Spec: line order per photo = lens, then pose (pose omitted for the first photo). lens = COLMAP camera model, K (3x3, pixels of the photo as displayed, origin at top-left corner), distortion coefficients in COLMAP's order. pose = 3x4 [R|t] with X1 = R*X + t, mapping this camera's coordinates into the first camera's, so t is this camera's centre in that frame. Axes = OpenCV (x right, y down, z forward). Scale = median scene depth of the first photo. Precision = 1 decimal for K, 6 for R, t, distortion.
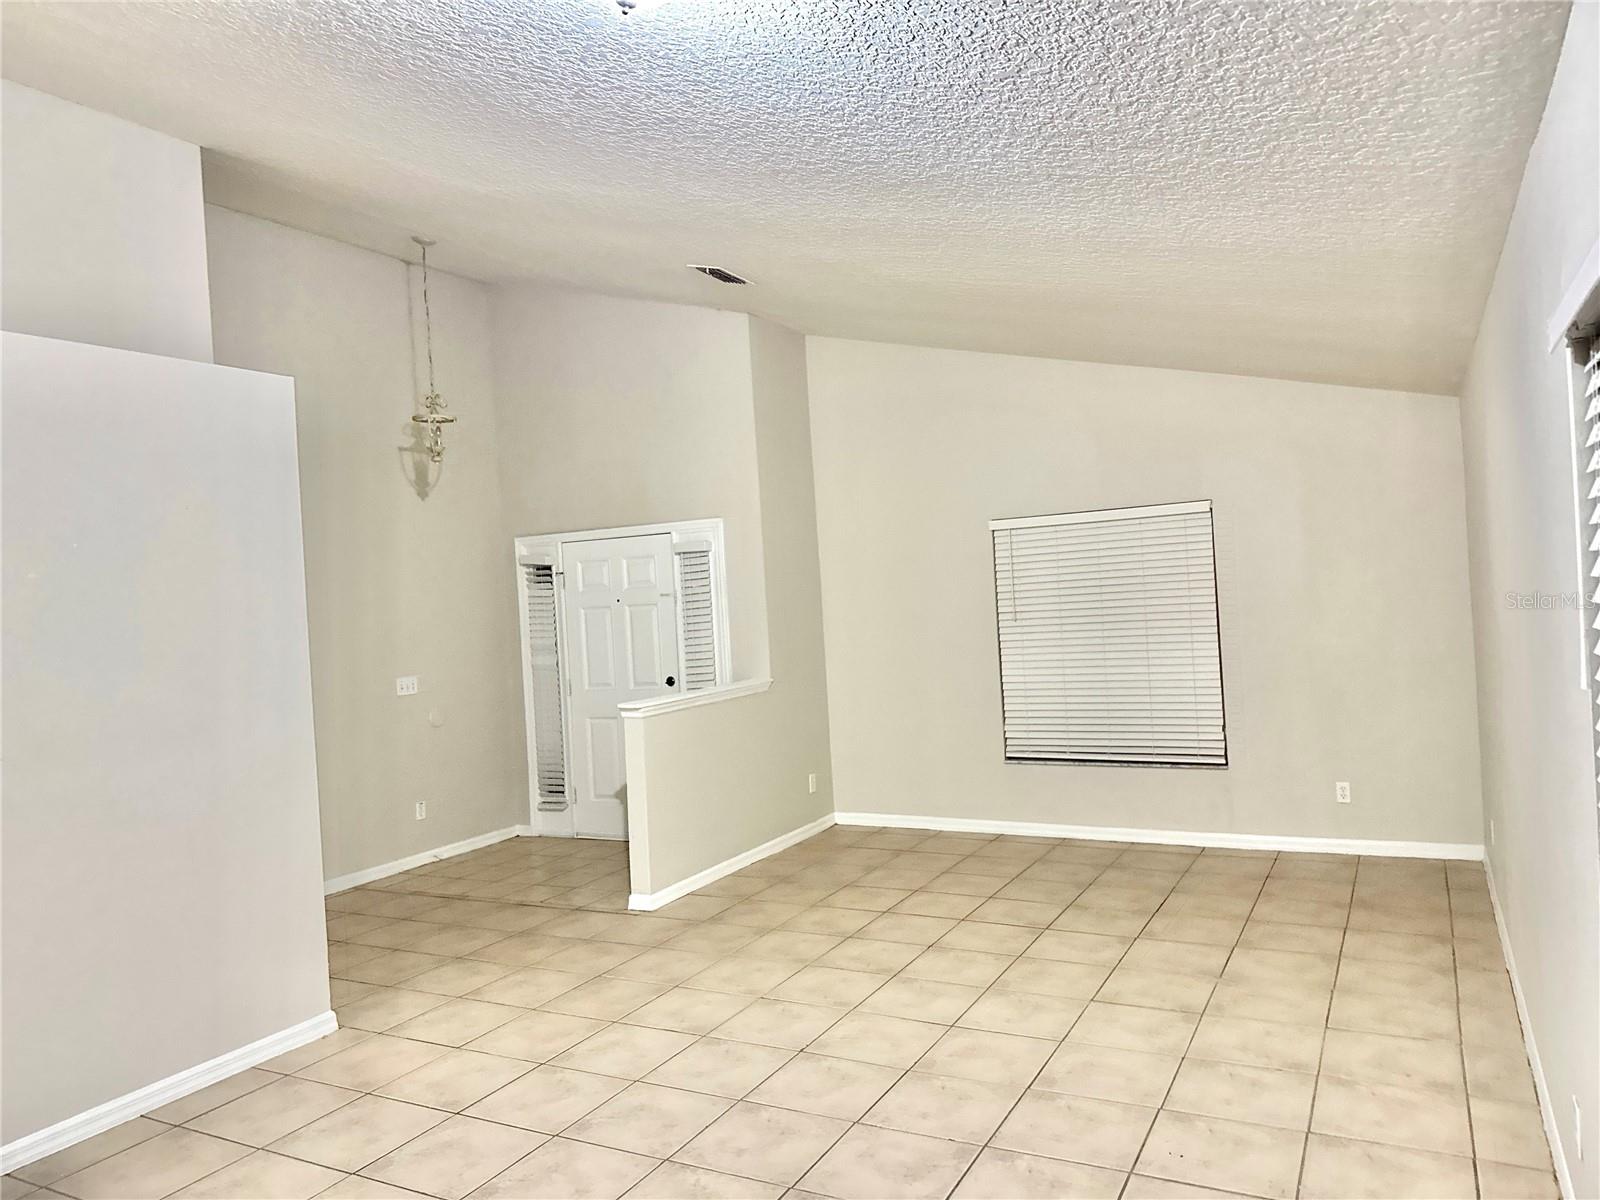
lens RADIAL K [[1127.3, 0, 801.2], [0, 1127.3, 602.2], [0, 0, 1]] dist [0.005243, -0.018252]
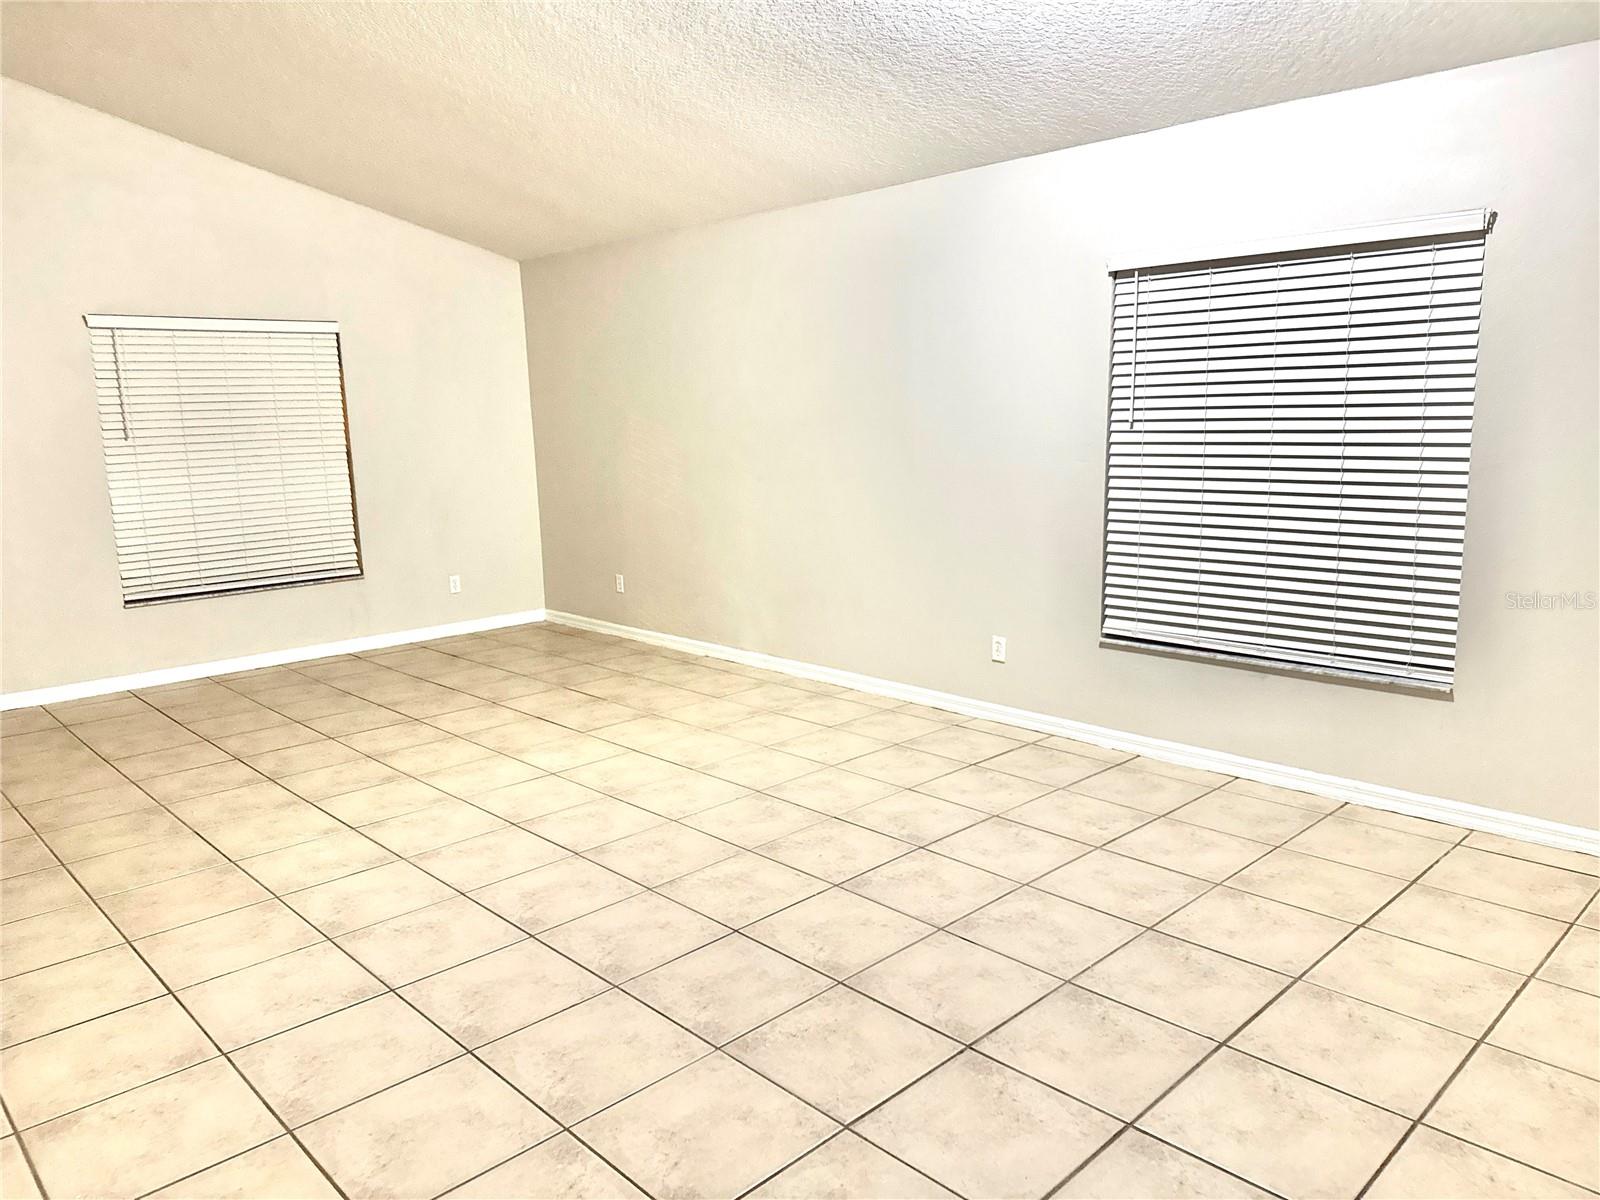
lens RADIAL K [[1127.3, 0, 842.8], [0, 1127.3, 595.9], [0, 0, 1]] dist [0.005243, -0.018252]
pose [[0.291475, -0.117197, 0.949372, -0.727350], [0.020933, 0.993010, 0.116157, 0.071547], [-0.956349, -0.013984, 0.291891, 0.363927]]
